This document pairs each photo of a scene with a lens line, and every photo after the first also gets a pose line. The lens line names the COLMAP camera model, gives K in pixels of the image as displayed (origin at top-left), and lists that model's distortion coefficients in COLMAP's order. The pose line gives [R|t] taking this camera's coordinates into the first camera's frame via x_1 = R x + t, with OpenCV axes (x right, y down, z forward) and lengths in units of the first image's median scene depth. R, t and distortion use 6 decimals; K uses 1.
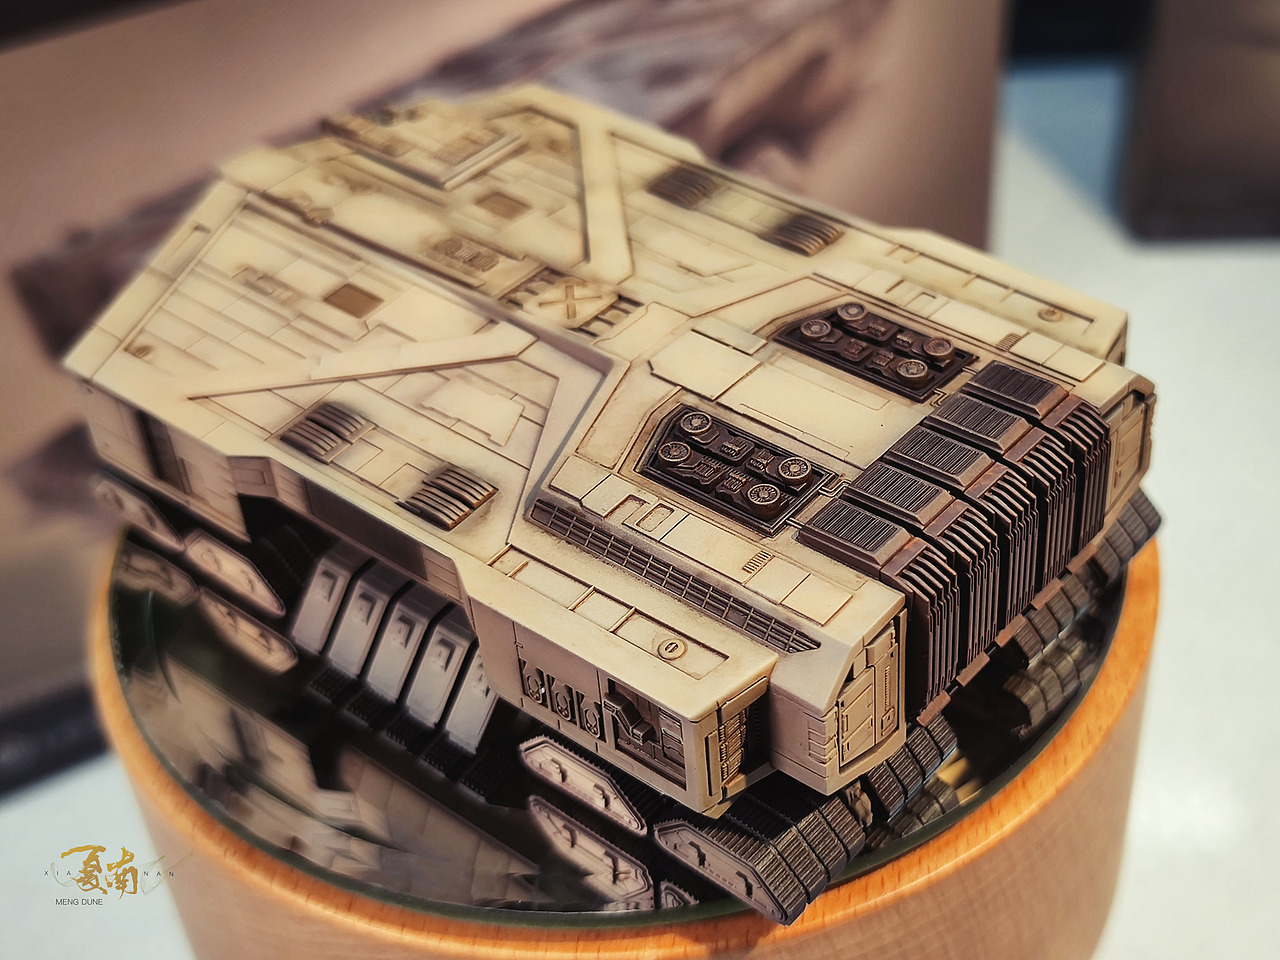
lens RADIAL K [[2013.8, 0, 822.7], [0, 2013.8, 480.4], [0, 0, 1]] dist [-0.020688, -0.056134]
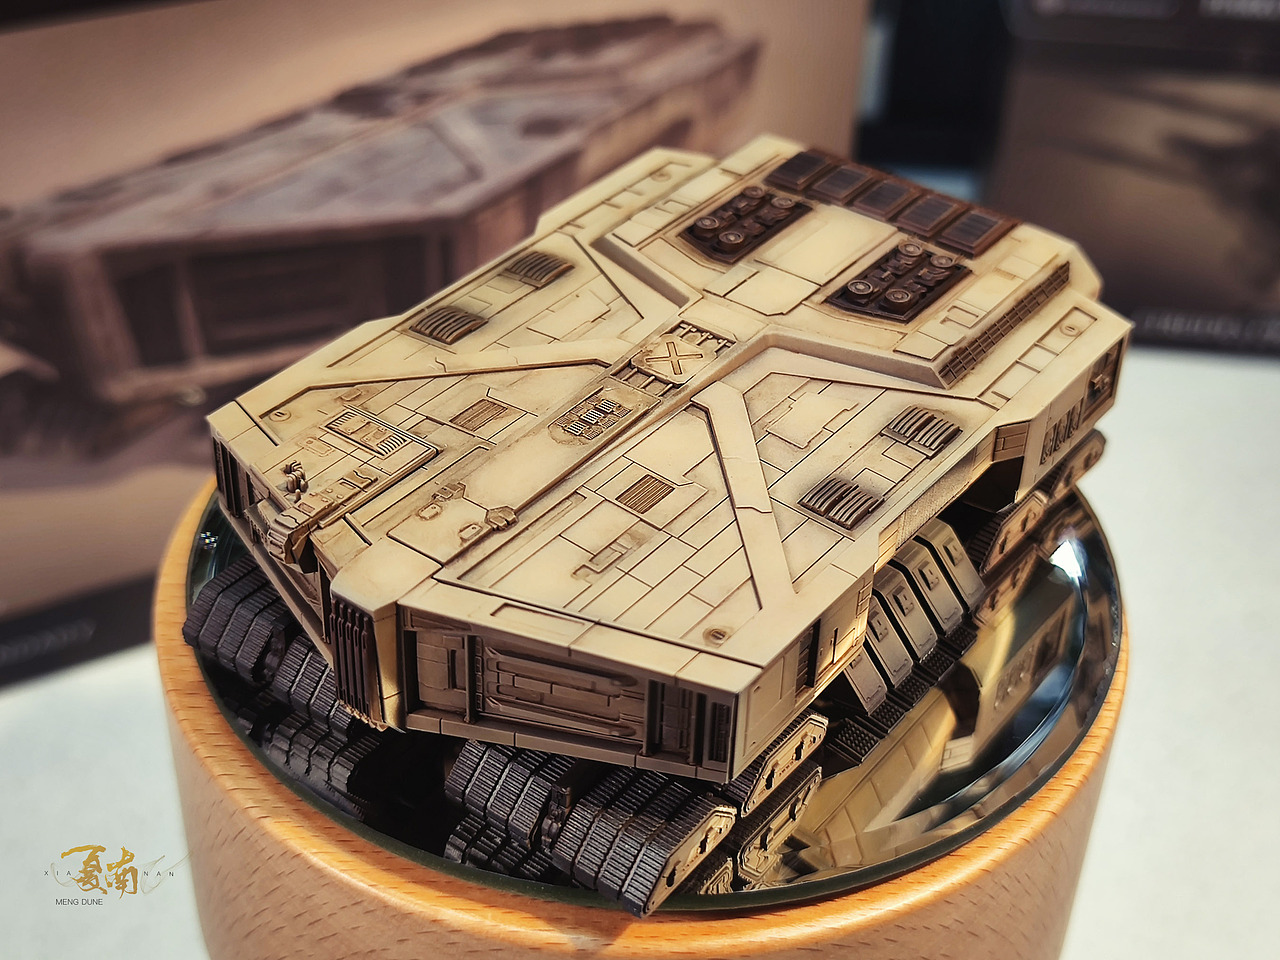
lens RADIAL K [[1910.3, 0, 640.0], [0, 1910.3, 480.0], [0, 0, 1]] dist [0.211264, -0.006470]
pose [[-0.005373, -0.580908, 0.813952, -1.047802], [0.616084, 0.639214, 0.460267, -0.556497], [-0.787662, 0.503936, 0.354453, 0.696351]]
